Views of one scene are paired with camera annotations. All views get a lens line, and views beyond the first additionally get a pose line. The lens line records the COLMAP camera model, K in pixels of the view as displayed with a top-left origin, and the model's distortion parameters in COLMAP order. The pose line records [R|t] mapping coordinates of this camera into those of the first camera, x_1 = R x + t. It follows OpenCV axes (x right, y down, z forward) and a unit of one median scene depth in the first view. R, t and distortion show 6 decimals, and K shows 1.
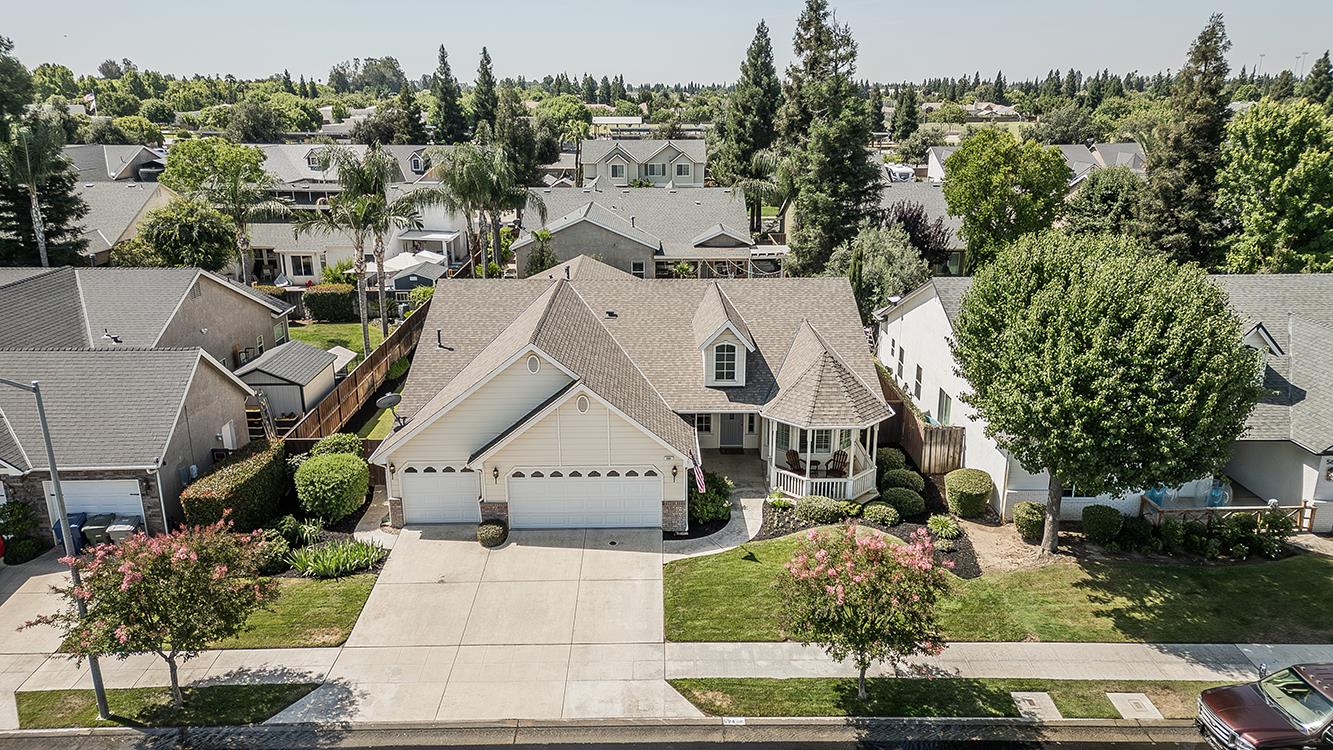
lens RADIAL K [[958.5, 0, 666.5], [0, 958.5, 375.0], [0, 0, 1]] dist [0.046371, -0.004331]
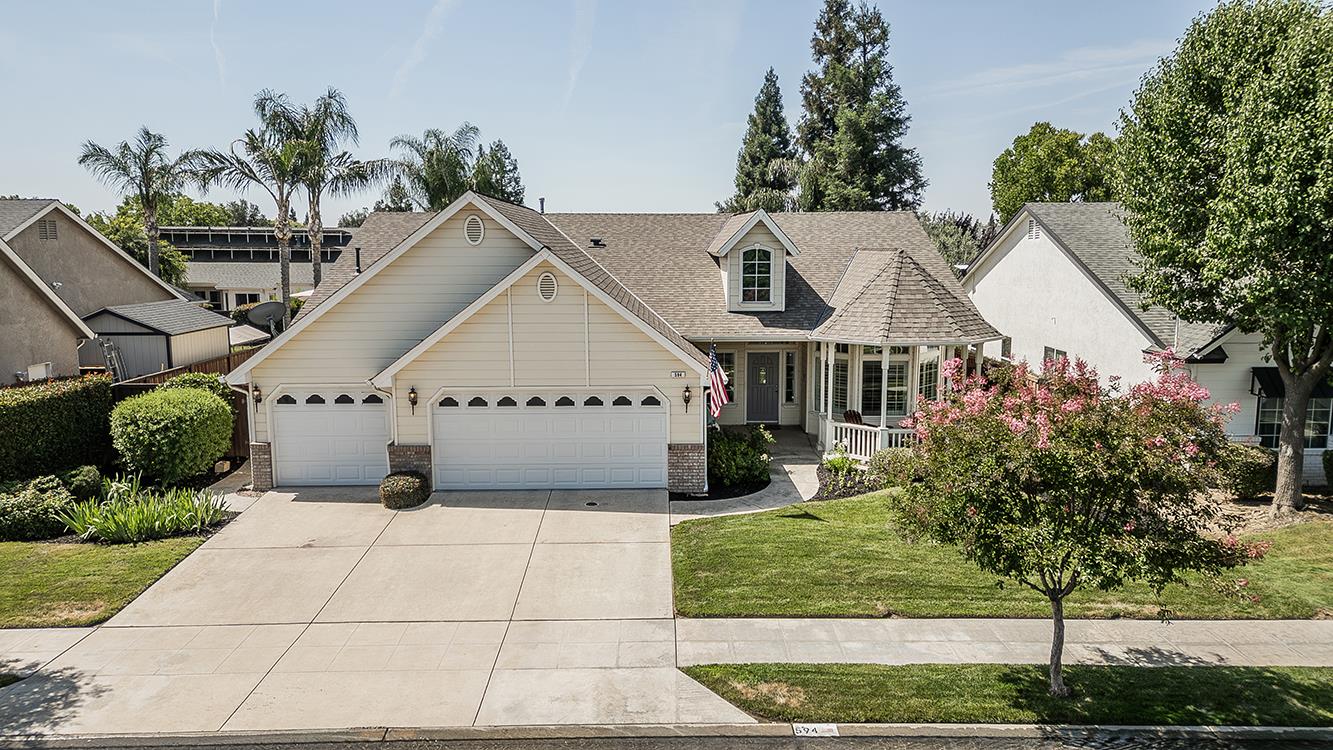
lens RADIAL K [[958.5, 0, 666.5], [0, 958.5, 375.0], [0, 0, 1]] dist [0.046371, -0.004331]
pose [[0.999999, 0.000177, 0.001231, -0.006562], [0.000016, 0.987821, -0.155595, 0.192933], [-0.001244, 0.155595, 0.987820, 0.359344]]
